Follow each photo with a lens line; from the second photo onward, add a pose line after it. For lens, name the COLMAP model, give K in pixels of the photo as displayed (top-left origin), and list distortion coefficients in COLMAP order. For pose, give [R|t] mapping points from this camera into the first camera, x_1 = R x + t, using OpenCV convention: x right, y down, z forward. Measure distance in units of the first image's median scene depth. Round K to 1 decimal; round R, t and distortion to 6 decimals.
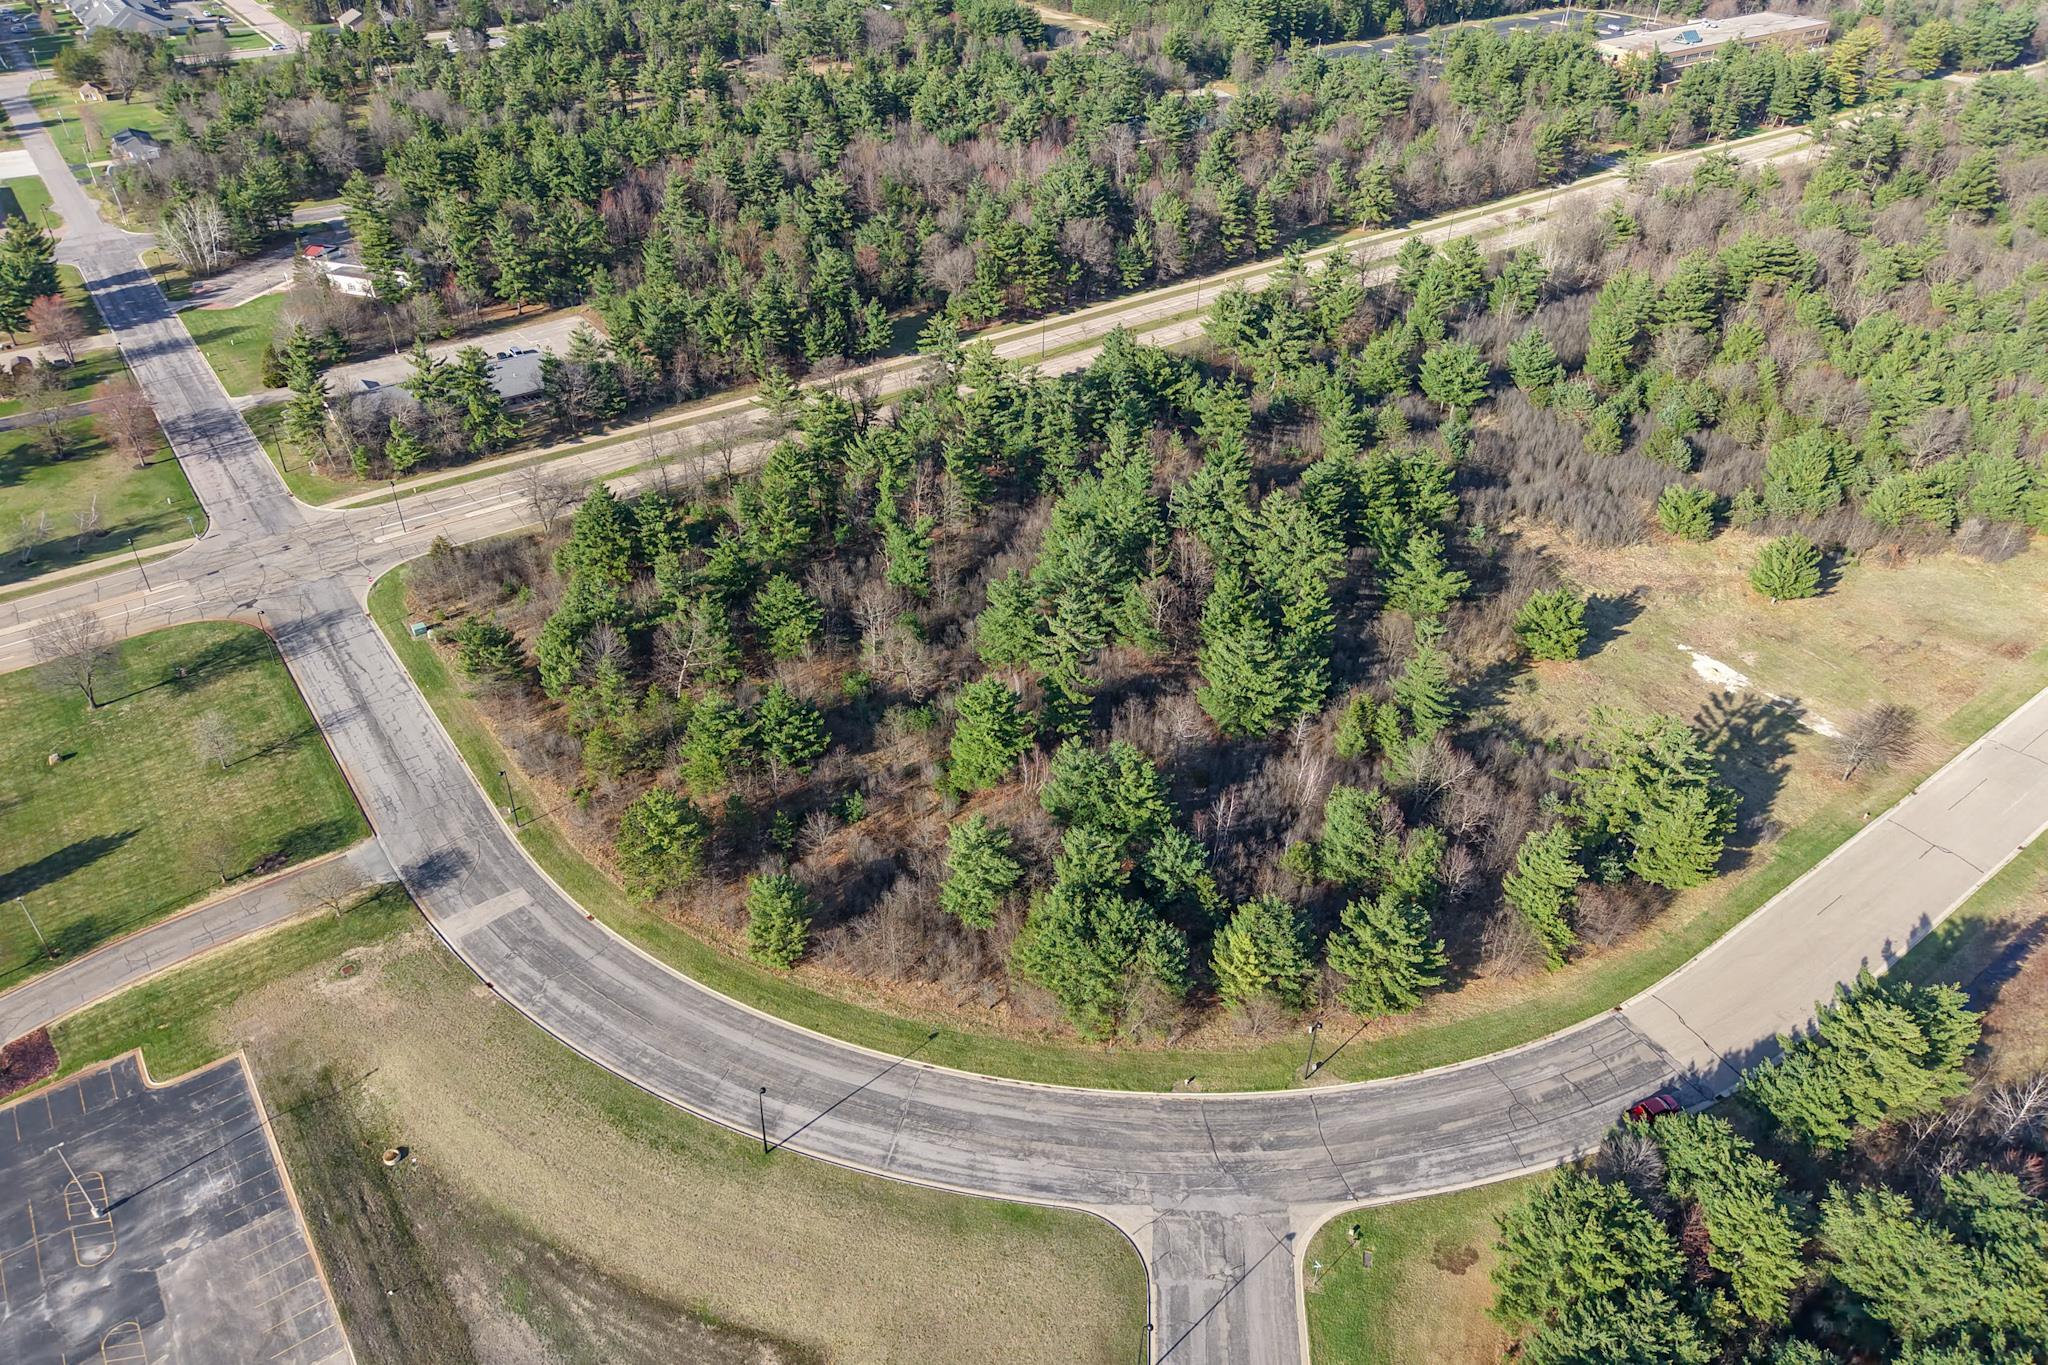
lens RADIAL K [[1377.2, 0, 1024.0], [0, 1377.2, 682.5], [0, 0, 1]] dist [0.018781, -0.025419]
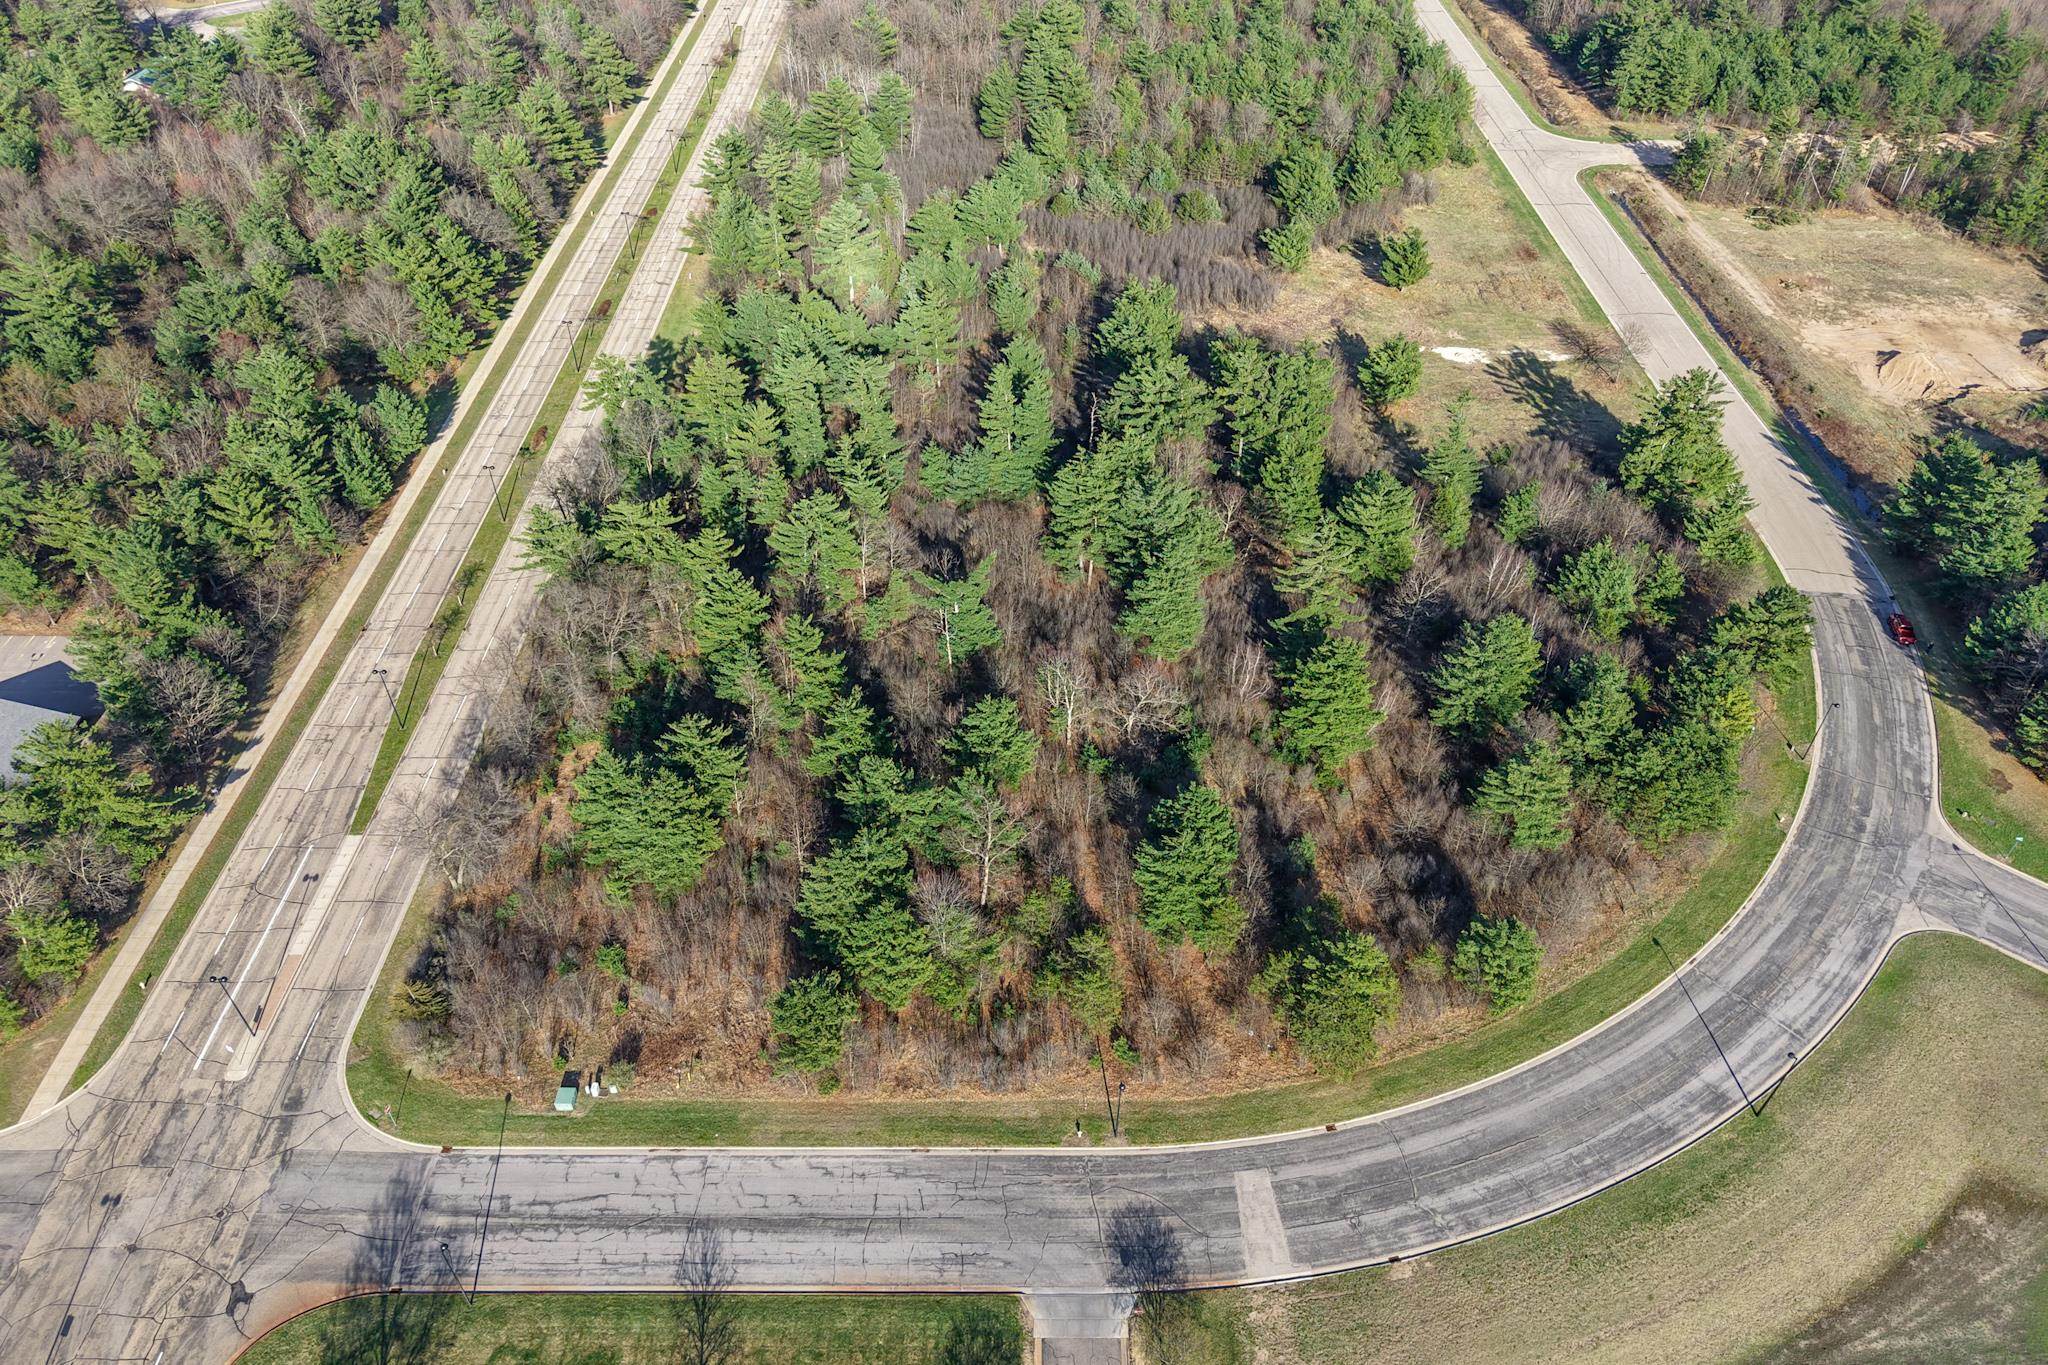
lens RADIAL K [[1427.7, 0, 1040.6], [0, 1427.7, 681.7], [0, 0, 1]] dist [0.040741, -0.048006]
pose [[0.590864, -0.528025, 0.609974, -0.834854], [0.463663, 0.840983, 0.278862, -0.384602], [-0.660225, 0.118053, 0.741733, 0.481594]]
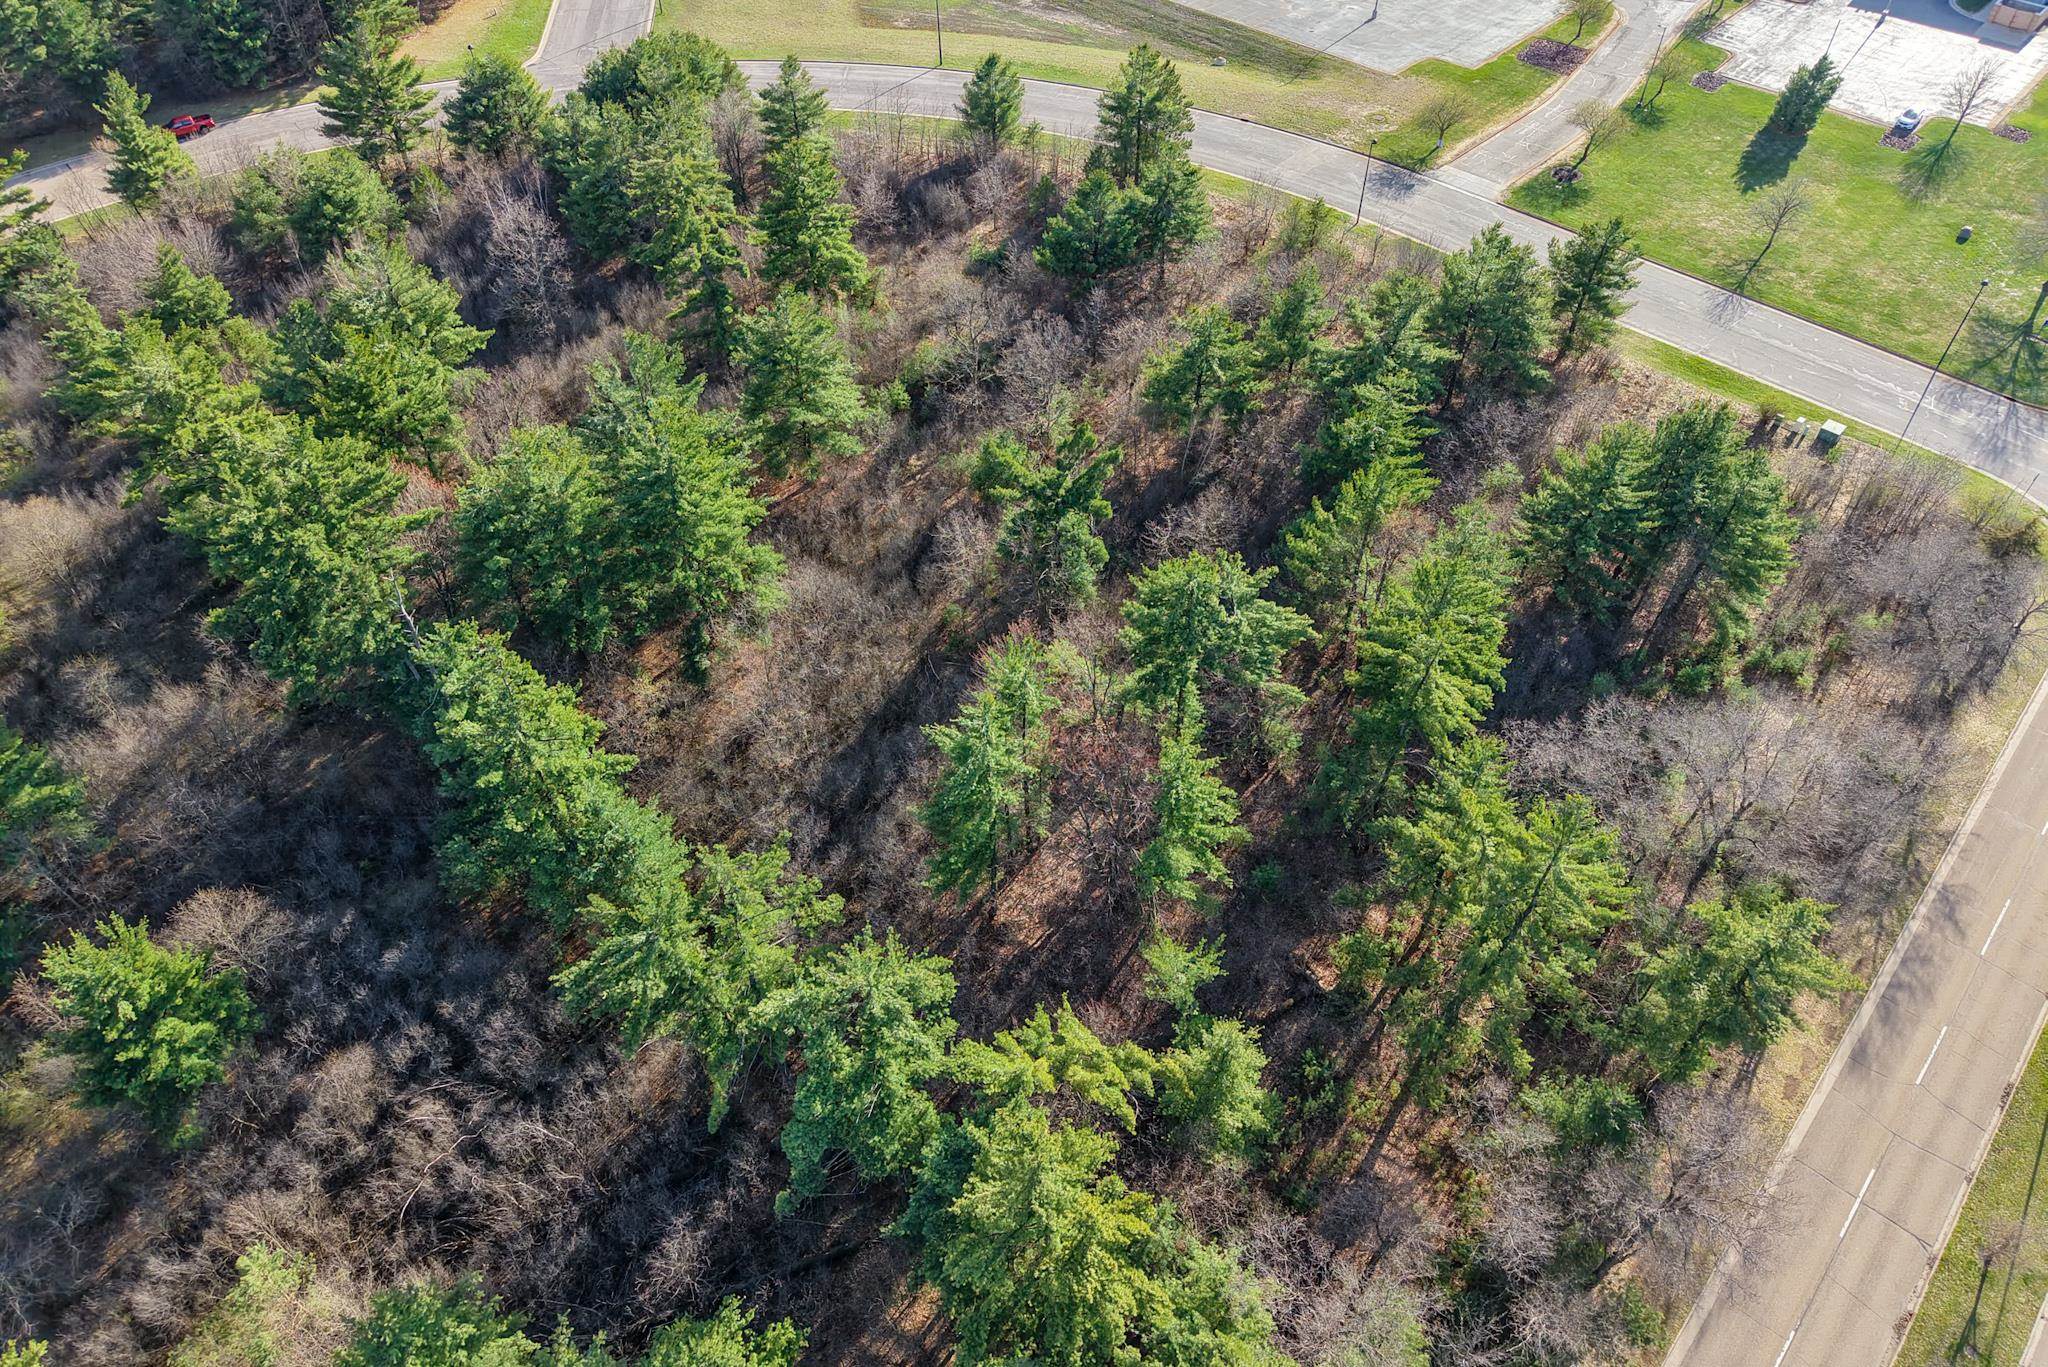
lens RADIAL K [[1377.2, 0, 1024.0], [0, 1377.2, 683.5], [0, 0, 1]] dist [0.018781, -0.025419]
pose [[-0.983749, 0.110588, -0.141450, -0.009801], [-0.123399, 0.155837, 0.980045, -0.766195], [0.130424, 0.981573, -0.139658, 1.569986]]
